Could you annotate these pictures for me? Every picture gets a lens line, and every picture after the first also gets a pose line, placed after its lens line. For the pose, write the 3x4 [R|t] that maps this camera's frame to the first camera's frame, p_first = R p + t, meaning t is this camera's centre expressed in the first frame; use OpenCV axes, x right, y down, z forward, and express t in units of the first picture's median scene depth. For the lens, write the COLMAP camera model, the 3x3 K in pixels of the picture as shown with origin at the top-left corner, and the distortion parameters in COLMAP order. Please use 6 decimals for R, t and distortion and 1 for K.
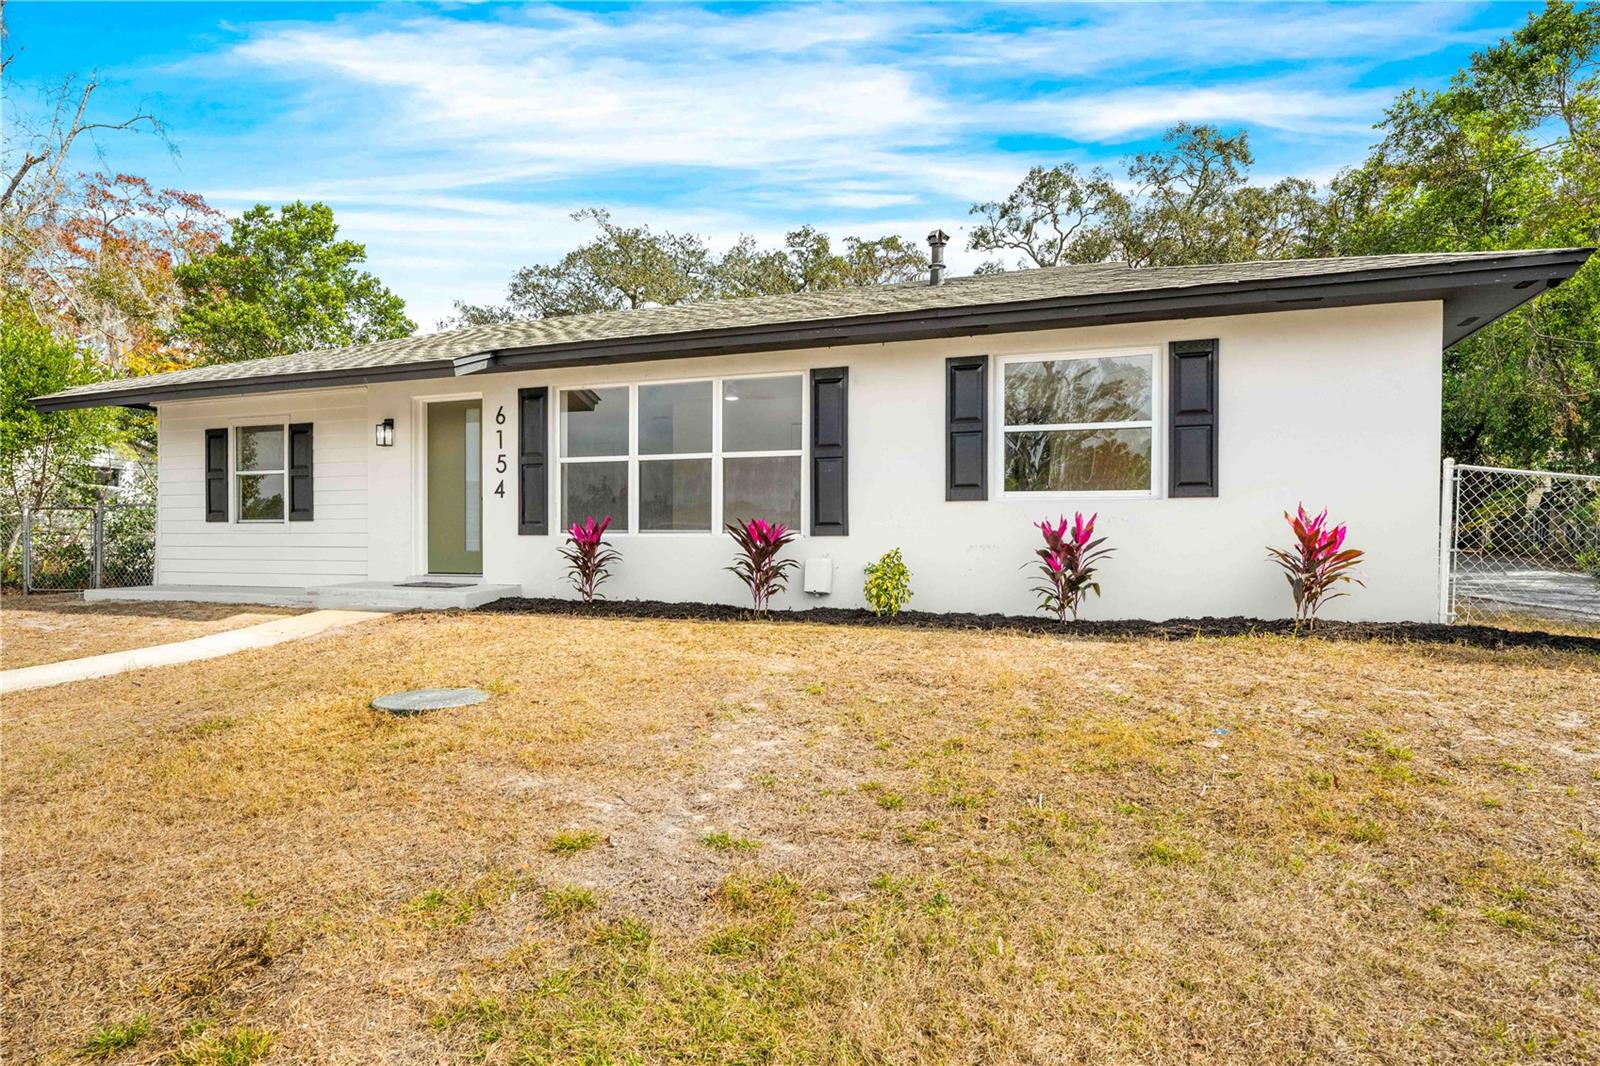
lens RADIAL K [[899.2, 0, 800.0], [0, 899.2, 533.0], [0, 0, 1]] dist [0.002148, 0.000779]
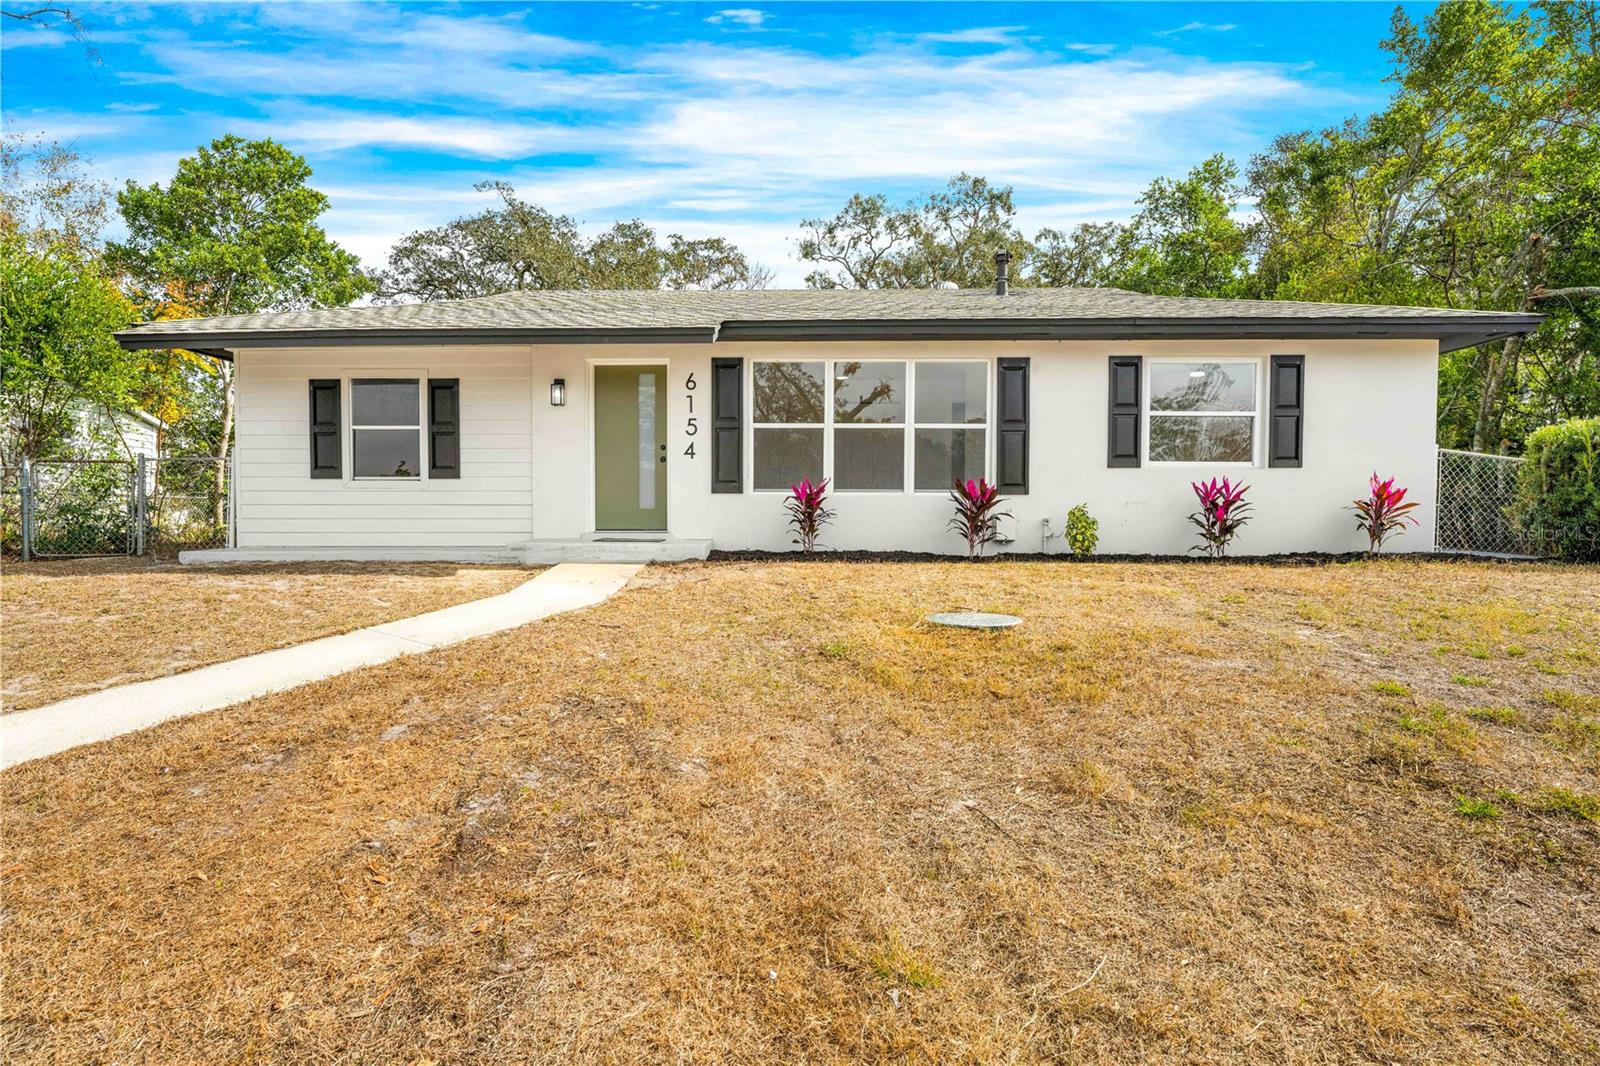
lens RADIAL K [[813.5, 0, 800.0], [0, 813.5, 533.0], [0, 0, 1]] dist [-0.000947, 0.000208]
pose [[0.944747, -0.006307, 0.327740, -0.536401], [-0.002945, 0.999611, 0.027726, 0.022931], [-0.327787, -0.027160, 0.944361, 0.034495]]
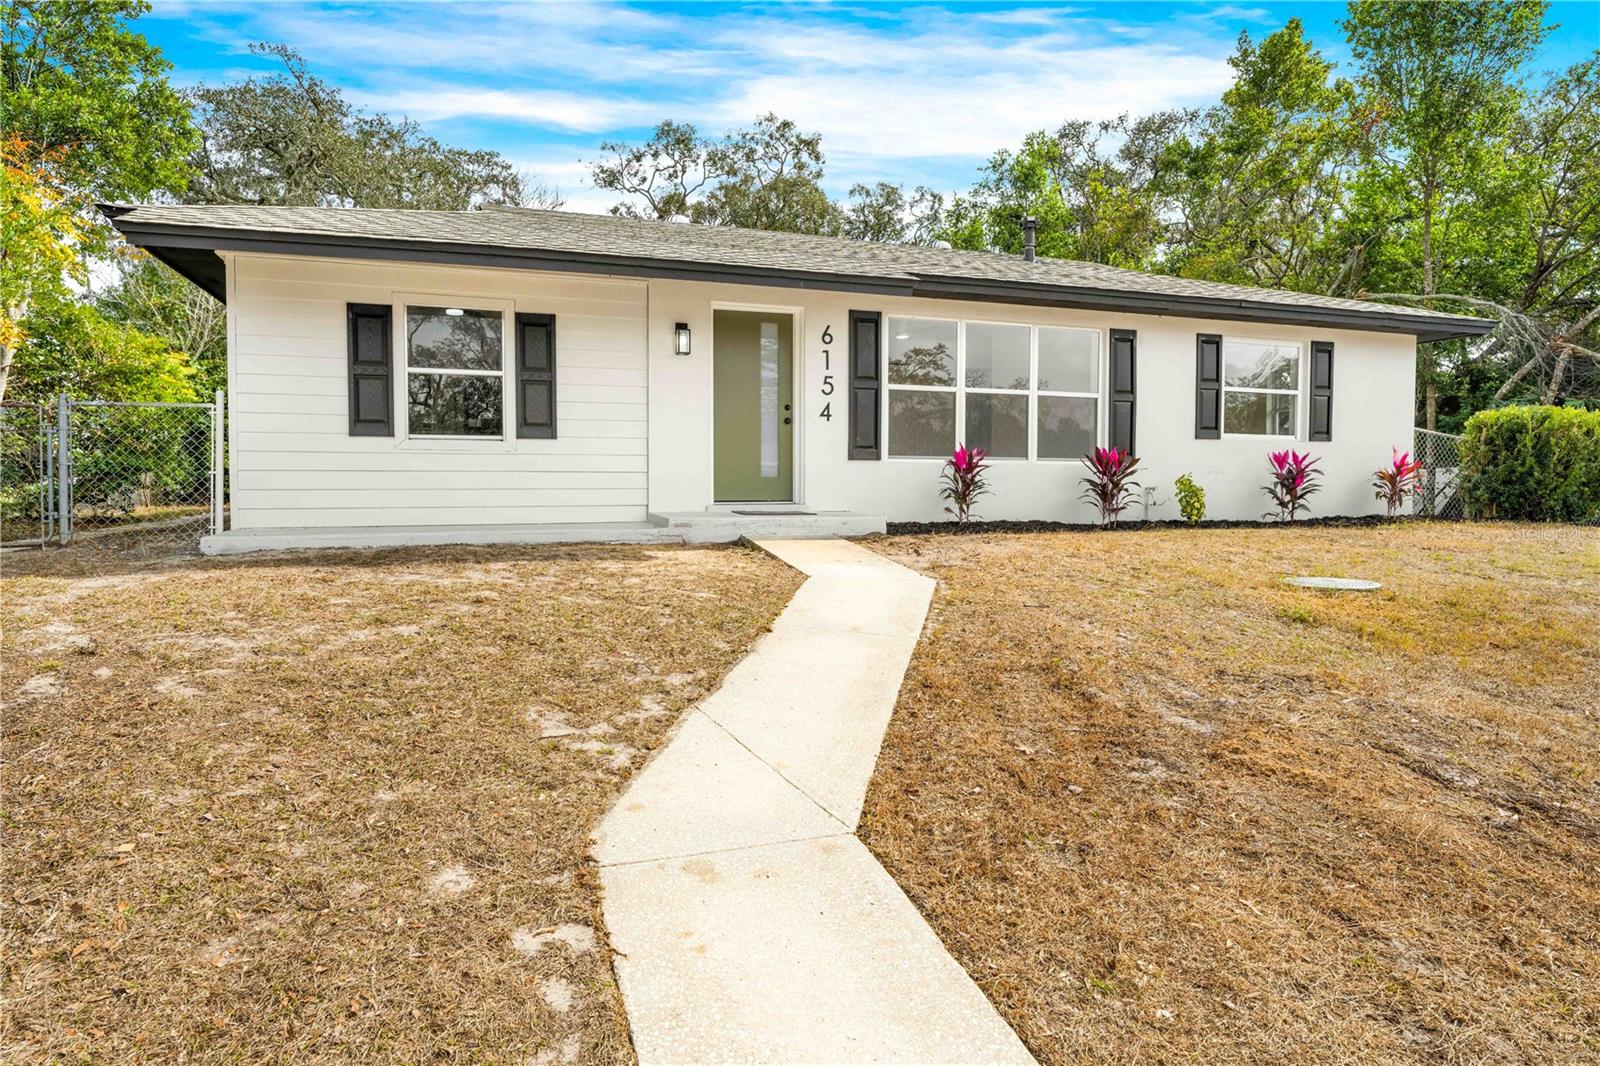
lens RADIAL K [[905.0, 0, 803.0], [0, 905.0, 508.2], [0, 0, 1]] dist [-0.004774, -0.000765]
pose [[0.770412, -0.018166, 0.637288, -0.984999], [-0.004425, 0.999418, 0.033838, 0.021930], [-0.637531, -0.028890, 0.769883, 0.270507]]
